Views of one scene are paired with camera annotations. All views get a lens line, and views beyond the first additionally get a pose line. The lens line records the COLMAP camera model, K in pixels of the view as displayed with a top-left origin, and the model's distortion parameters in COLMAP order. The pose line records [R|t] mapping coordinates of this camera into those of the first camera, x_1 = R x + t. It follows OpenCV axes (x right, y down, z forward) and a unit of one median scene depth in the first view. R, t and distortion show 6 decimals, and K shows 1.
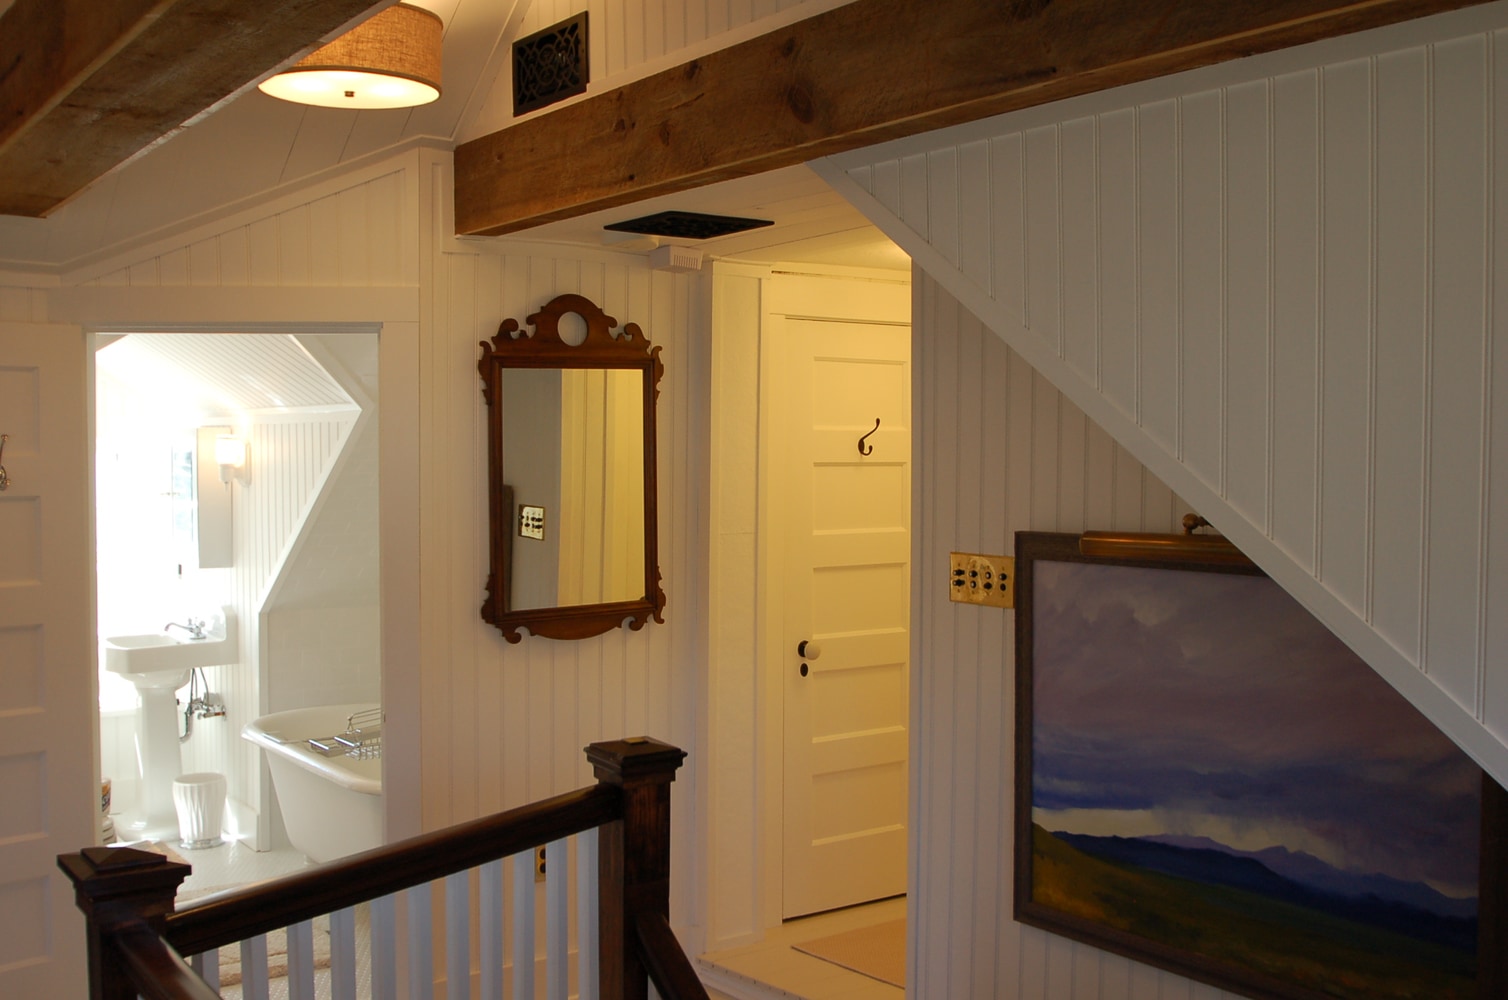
lens RADIAL K [[1517.0, 0, 753.2], [0, 1517.0, 501.6], [0, 0, 1]] dist [-0.081542, 0.000000]
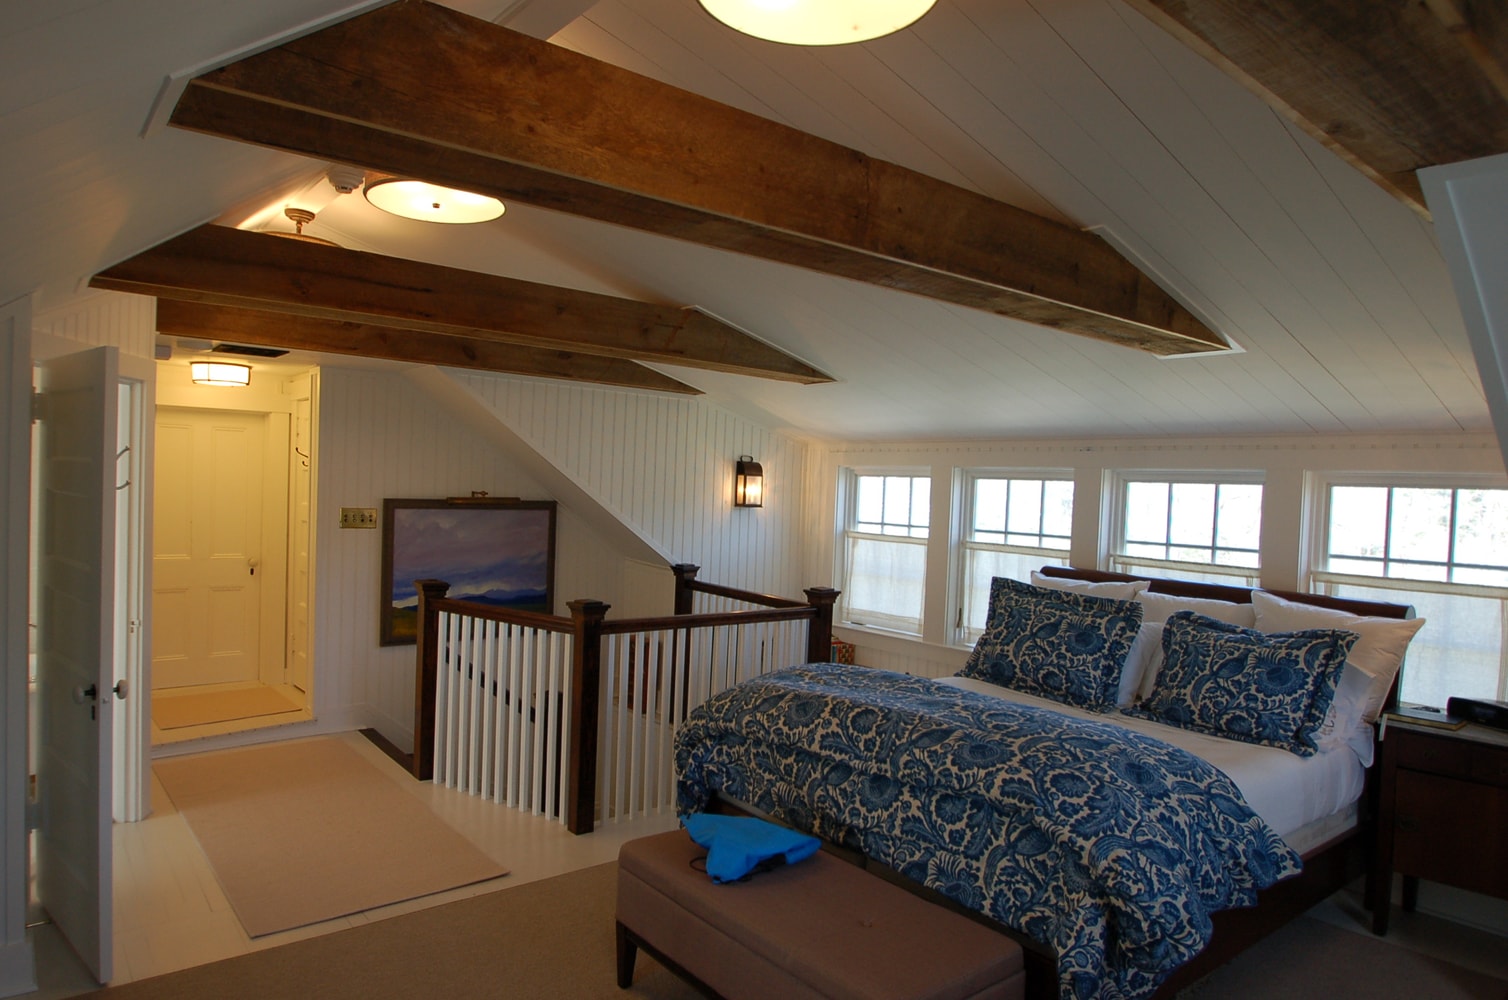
lens RADIAL K [[934.9, 0, 744.7], [0, 934.9, 504.7], [0, 0, 1]] dist [-0.031185, -0.003319]
pose [[-0.050662, -0.024483, 0.998416, -1.547066], [0.001640, 0.999696, 0.024598, -0.008912], [-0.998715, 0.002883, -0.050606, 0.470311]]
